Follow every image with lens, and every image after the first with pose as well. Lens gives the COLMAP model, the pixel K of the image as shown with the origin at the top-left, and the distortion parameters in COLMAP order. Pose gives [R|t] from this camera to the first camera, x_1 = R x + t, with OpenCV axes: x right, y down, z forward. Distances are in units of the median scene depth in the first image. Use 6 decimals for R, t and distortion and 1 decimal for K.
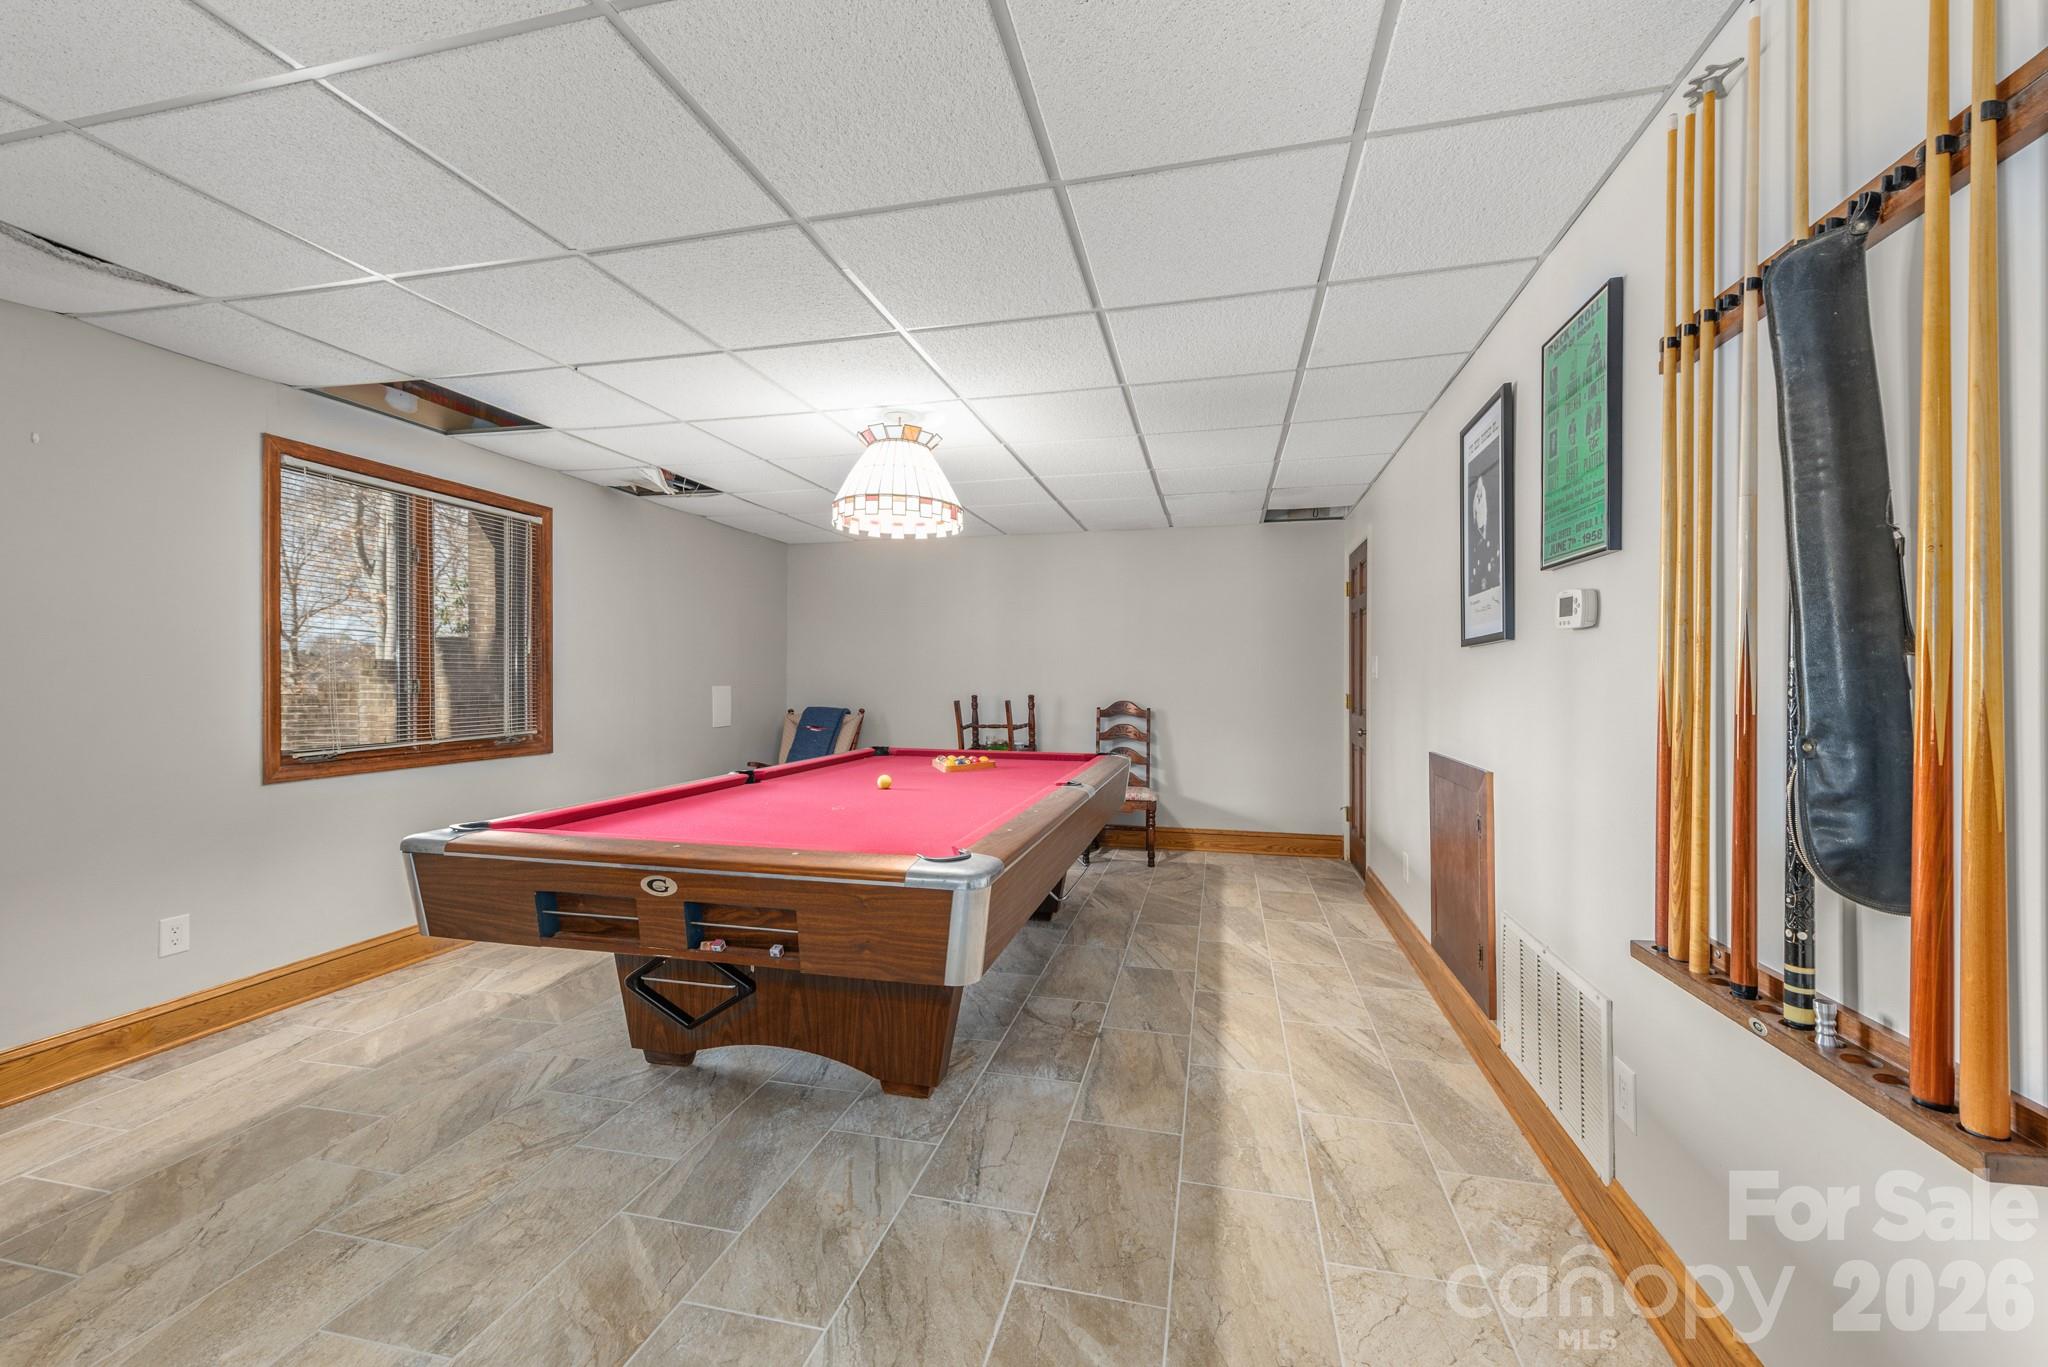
lens RADIAL K [[813.7, 0, 1026.5], [0, 813.7, 679.1], [0, 0, 1]] dist [0.000414, -0.000042]
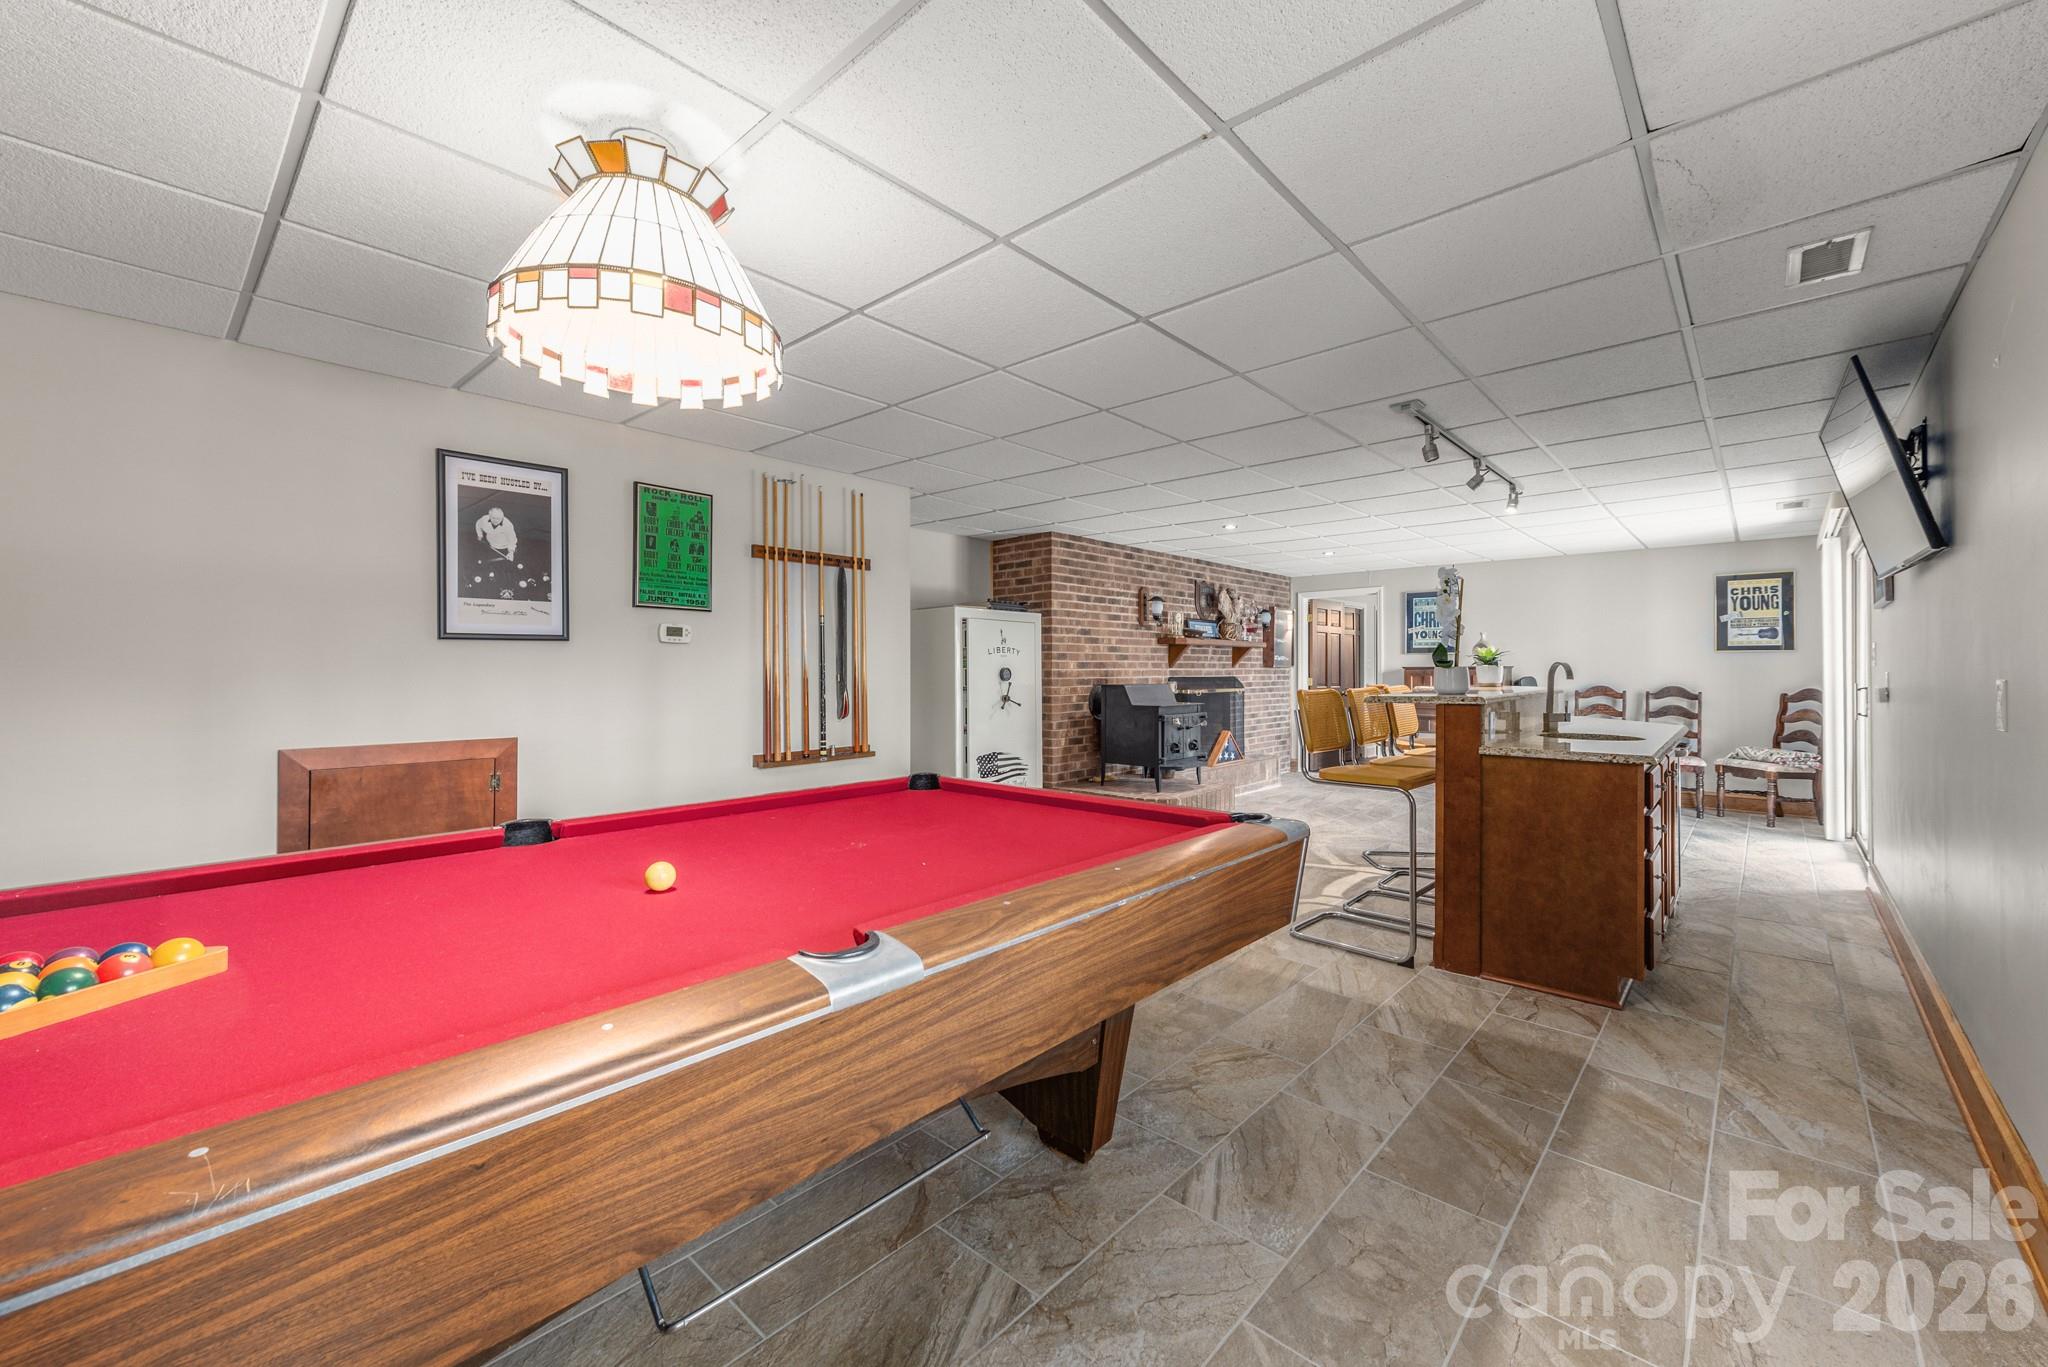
lens RADIAL K [[813.7, 0, 1024.5], [0, 813.7, 672.1], [0, 0, 1]] dist [0.000414, -0.000042]
pose [[-0.873524, 0.000239, 0.486781, -0.392327], [0.002696, 0.999987, 0.004347, -0.001730], [-0.486774, 0.005110, -0.873513, 0.851813]]
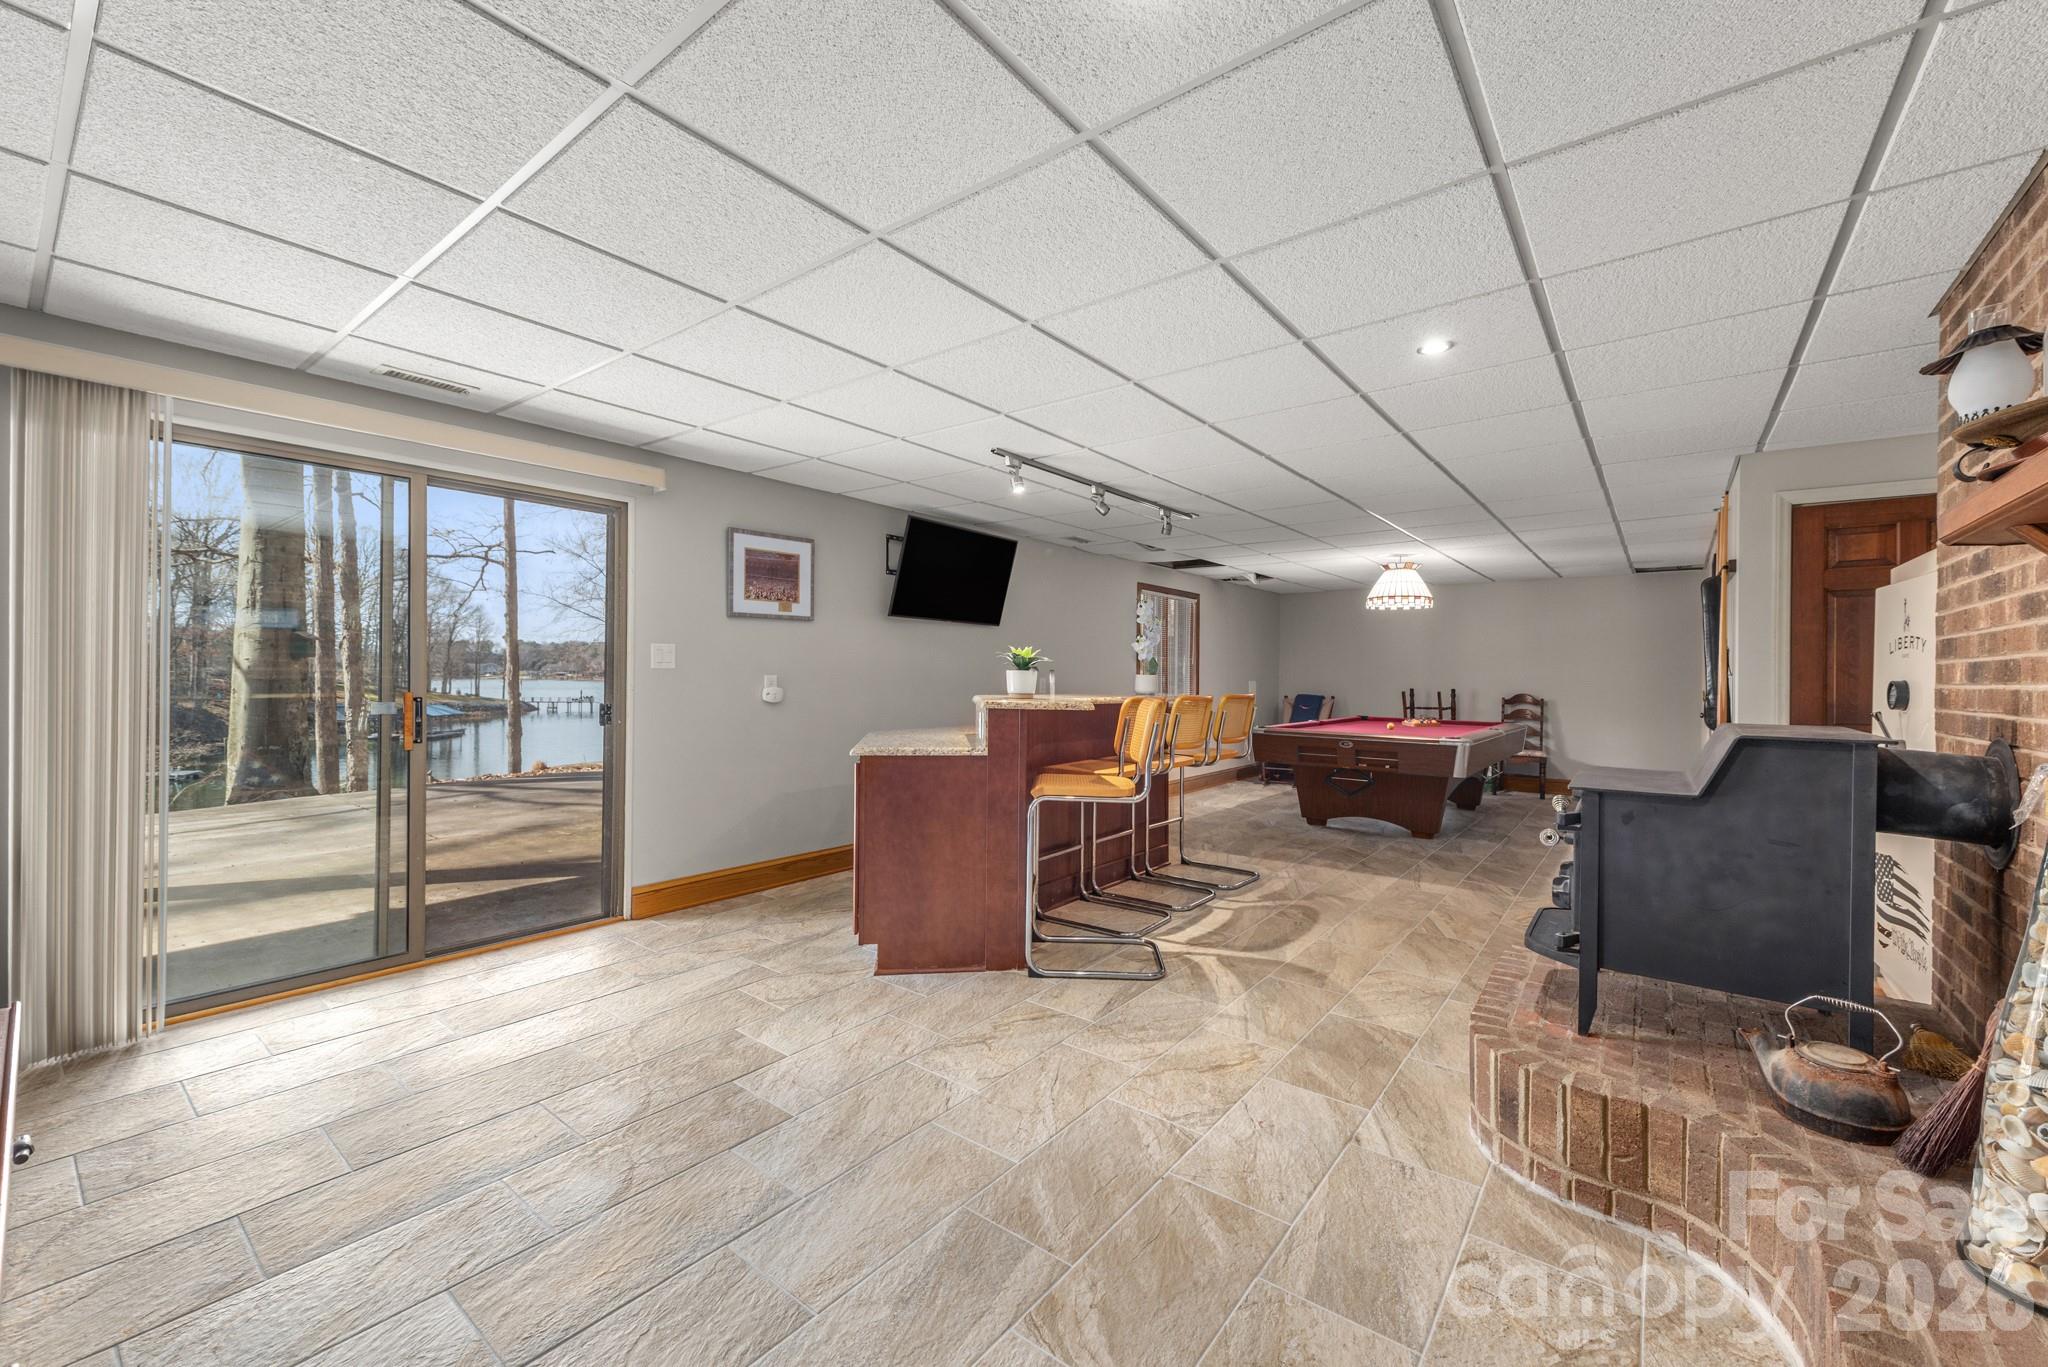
lens RADIAL K [[813.7, 0, 1023.4], [0, 813.7, 676.0], [0, 0, 1]] dist [0.000414, -0.000042]
pose [[0.907607, 0.007951, -0.419745, -0.103472], [-0.008361, 0.999965, 0.000864, 0.000707], [0.419738, 0.002725, 0.907641, -0.897446]]
